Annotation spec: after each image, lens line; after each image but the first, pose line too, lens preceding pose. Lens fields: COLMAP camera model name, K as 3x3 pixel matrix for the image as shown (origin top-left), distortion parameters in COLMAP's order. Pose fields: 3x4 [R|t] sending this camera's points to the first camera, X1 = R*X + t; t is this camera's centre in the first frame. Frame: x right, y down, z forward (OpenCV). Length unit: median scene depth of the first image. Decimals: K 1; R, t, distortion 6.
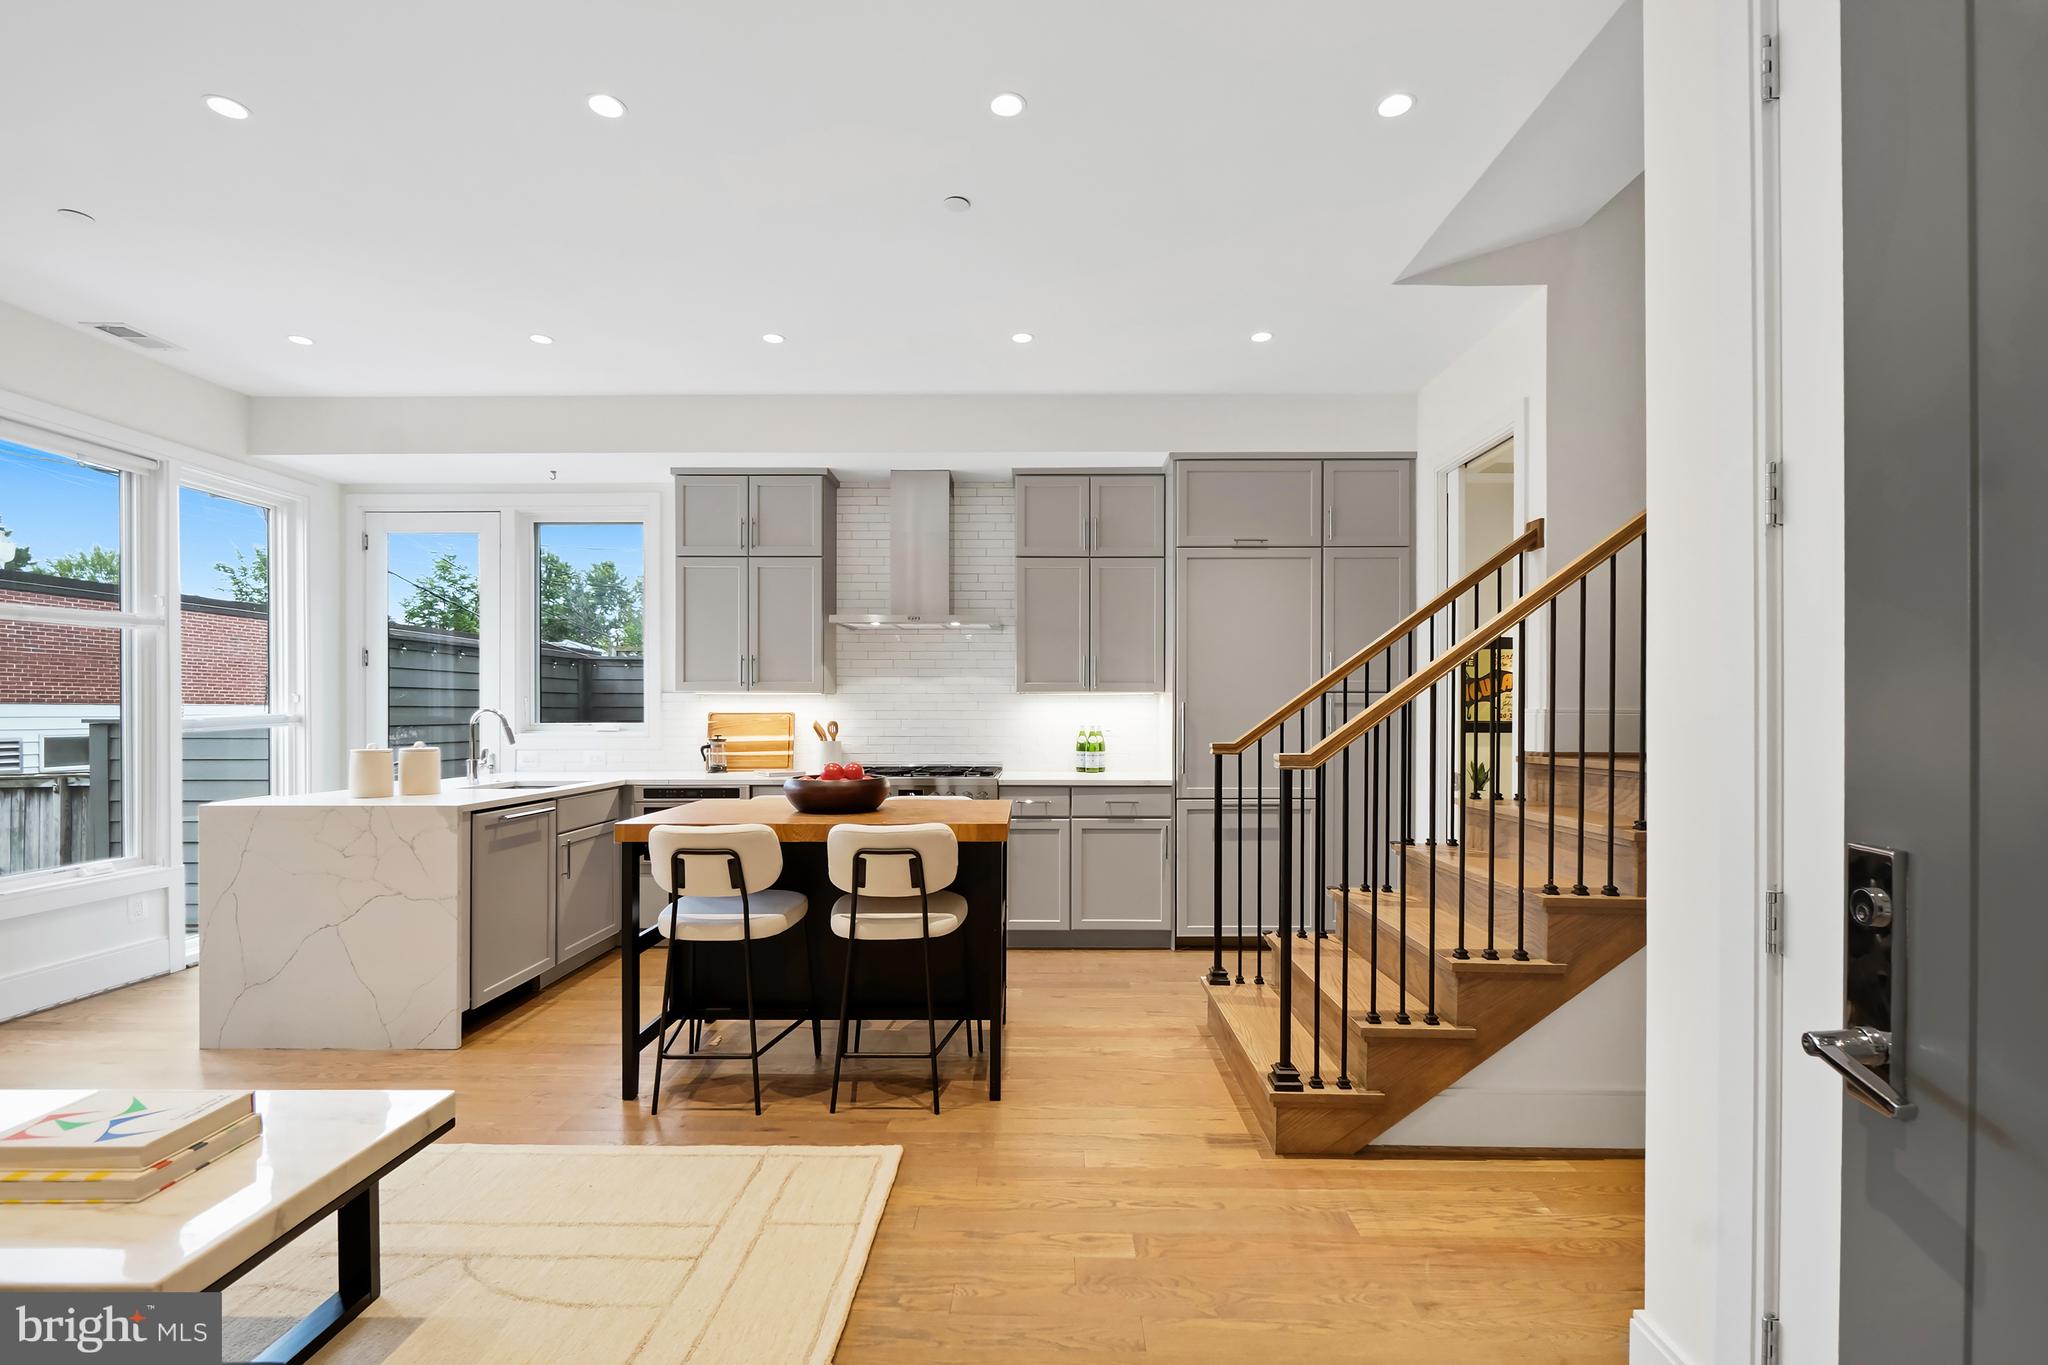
lens RADIAL K [[904.0, 0, 1041.3], [0, 904.0, 711.9], [0, 0, 1]] dist [-0.002106, -0.000841]
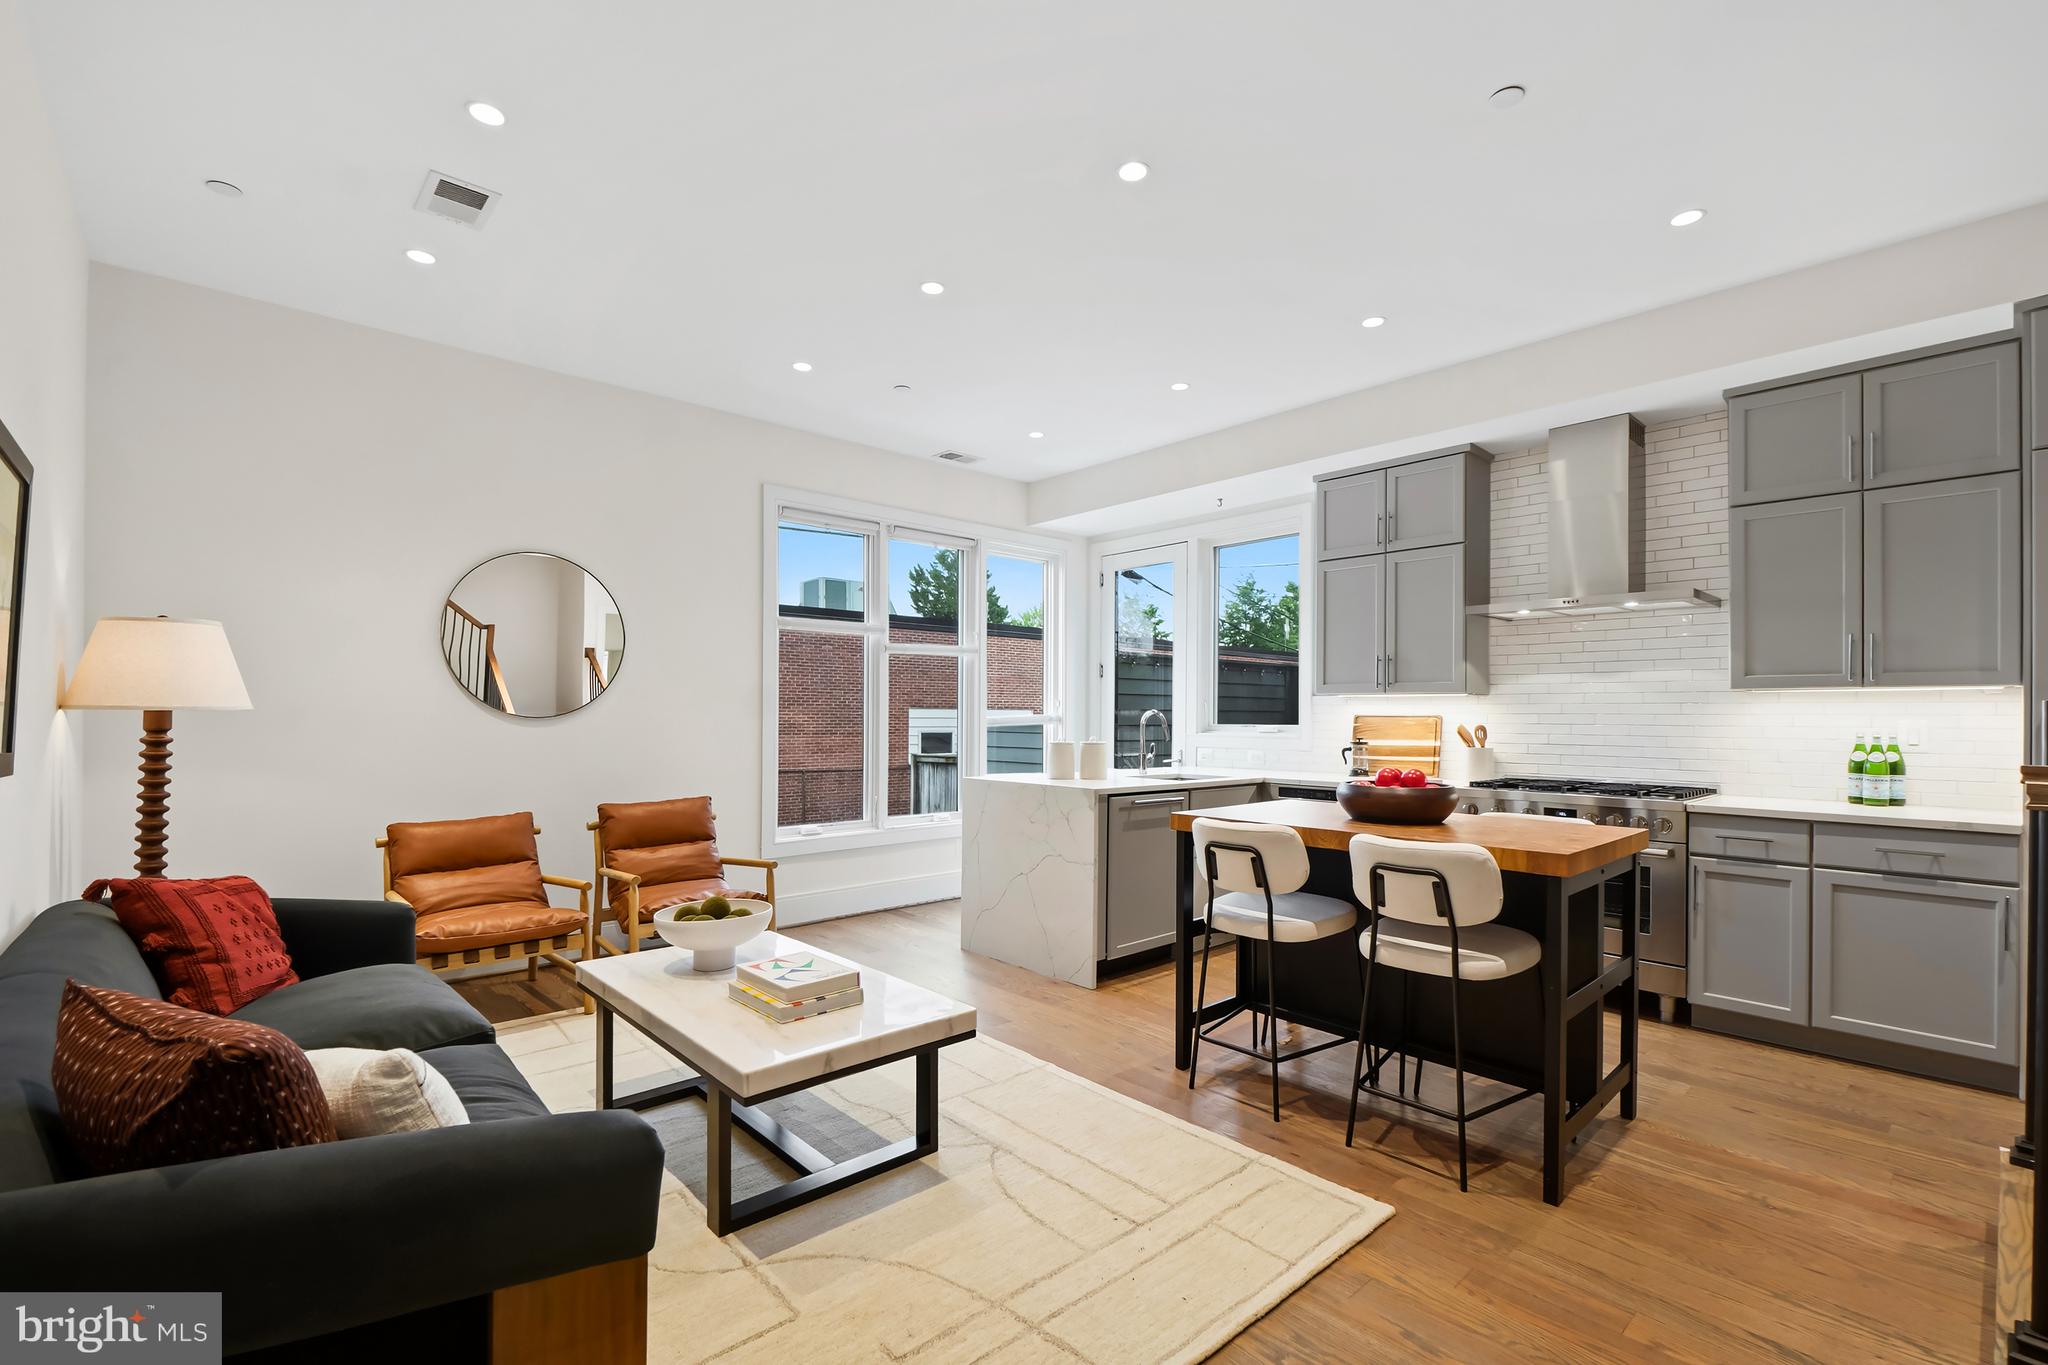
lens RADIAL K [[904.0, 0, 1041.3], [0, 904.0, 711.9], [0, 0, 1]] dist [-0.002106, -0.000841]
pose [[0.682436, 0.001232, -0.730944, 0.158687], [-0.006573, 0.999968, -0.004452, 0.004822], [0.730916, 0.007843, 0.682423, 0.095932]]
